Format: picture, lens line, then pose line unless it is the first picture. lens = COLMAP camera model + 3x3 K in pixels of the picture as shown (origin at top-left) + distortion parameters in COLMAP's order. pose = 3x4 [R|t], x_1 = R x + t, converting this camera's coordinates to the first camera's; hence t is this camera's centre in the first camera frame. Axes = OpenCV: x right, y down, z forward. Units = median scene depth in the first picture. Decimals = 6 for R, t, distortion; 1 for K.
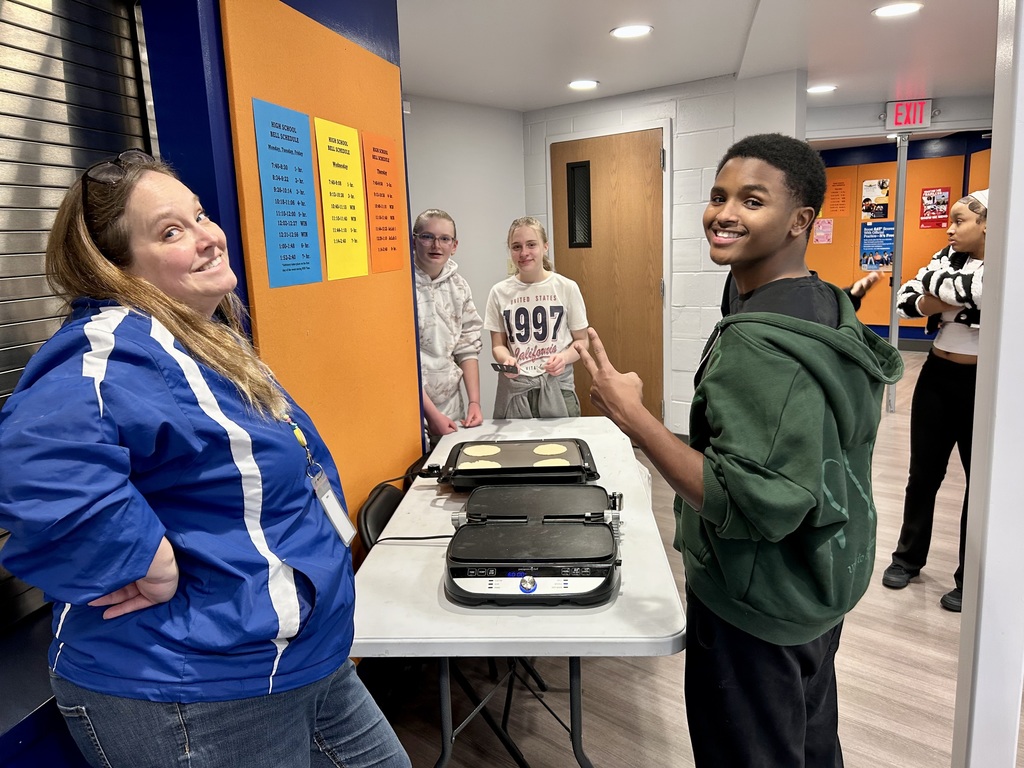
lens RADIAL K [[779.8, 0, 512.9], [0, 779.8, 388.5], [0, 0, 1]] dist [0.026550, -0.032704]
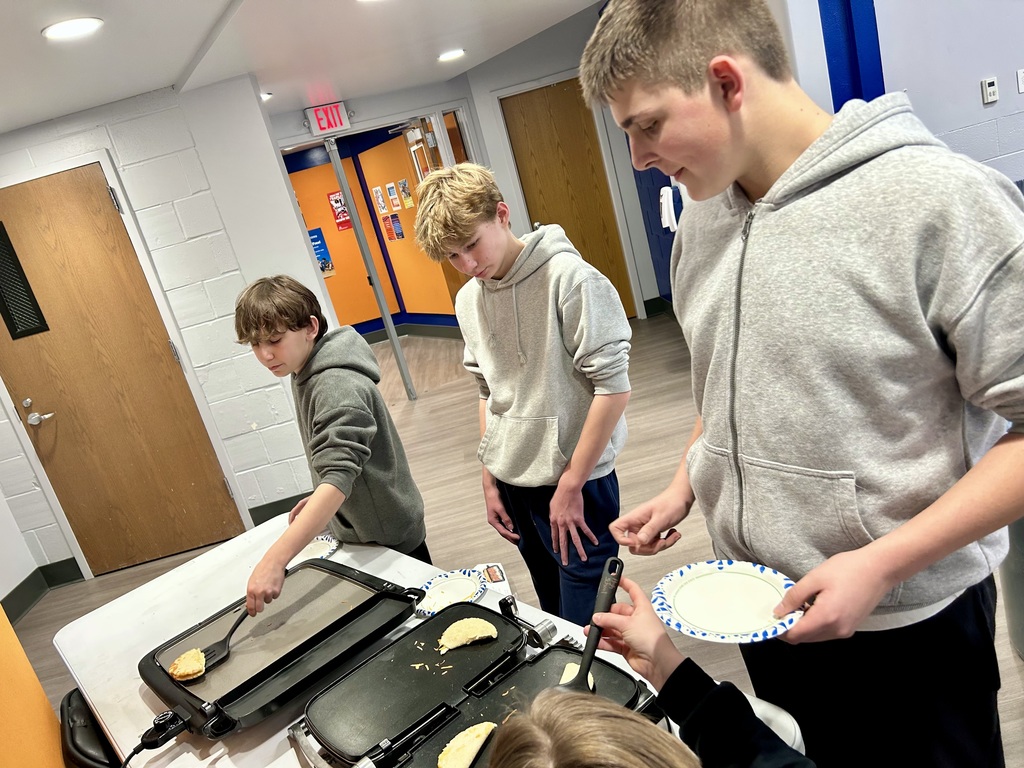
lens RADIAL K [[779.8, 0, 514.3], [0, 779.8, 387.5], [0, 0, 1]] dist [0.026550, -0.032704]
pose [[0.689113, -0.329947, 0.645181, -0.091605], [0.355170, 0.929842, 0.096170, -0.040278], [-0.631647, 0.162877, 0.757953, 0.143615]]
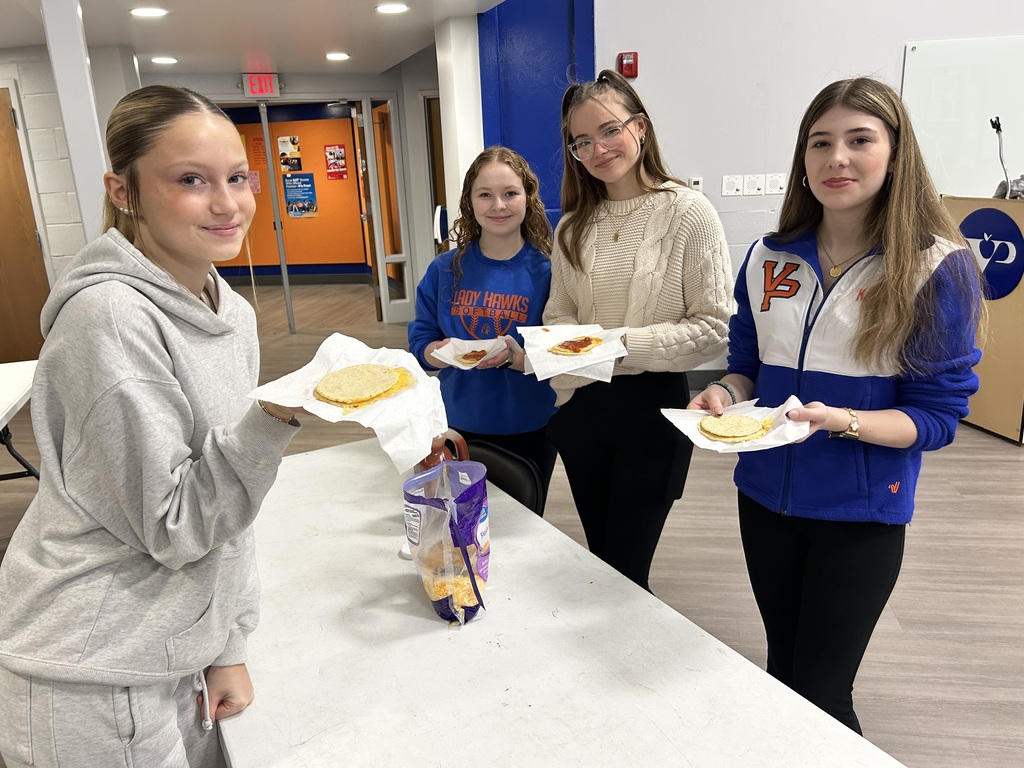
lens RADIAL K [[779.8, 0, 512.9], [0, 779.8, 391.3], [0, 0, 1]] dist [0.026550, -0.032704]
pose [[0.835897, -0.151460, 0.527576, 0.120346], [0.116062, 0.988214, 0.099814, 0.040086], [-0.536476, -0.022203, 0.843623, -0.233036]]
